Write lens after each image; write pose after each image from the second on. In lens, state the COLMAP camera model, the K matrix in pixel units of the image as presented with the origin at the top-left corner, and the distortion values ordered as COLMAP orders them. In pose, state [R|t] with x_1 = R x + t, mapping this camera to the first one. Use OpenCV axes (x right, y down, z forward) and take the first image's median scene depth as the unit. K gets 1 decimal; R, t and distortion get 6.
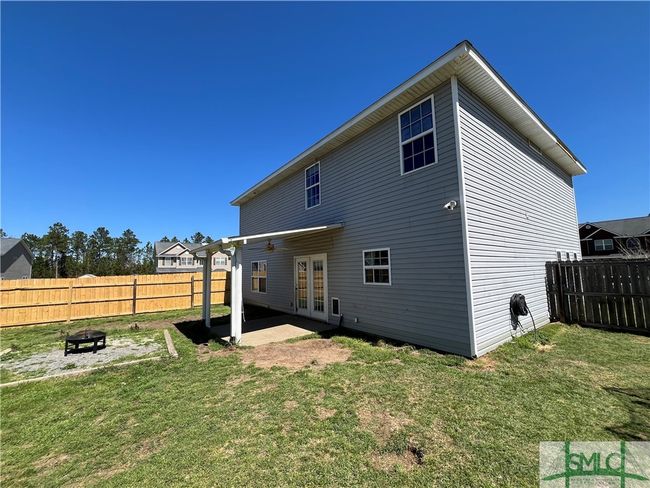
lens RADIAL K [[261.2, 0, 322.6], [0, 261.2, 244.6], [0, 0, 1]] dist [-0.001439, 0.000160]
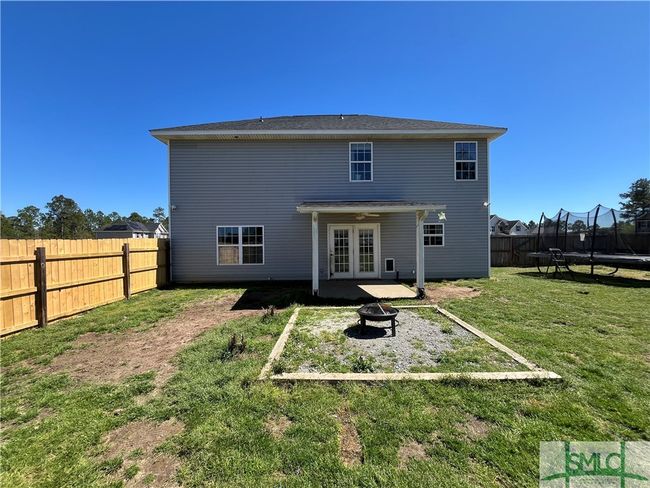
lens RADIAL K [[261.2, 0, 322.6], [0, 261.2, 244.6], [0, 0, 1]] dist [-0.001439, 0.000160]
pose [[0.592259, 0.007813, 0.805710, -1.098143], [-0.078279, 0.995781, 0.047885, 0.092281], [-0.801936, -0.091430, 0.590372, 0.472954]]
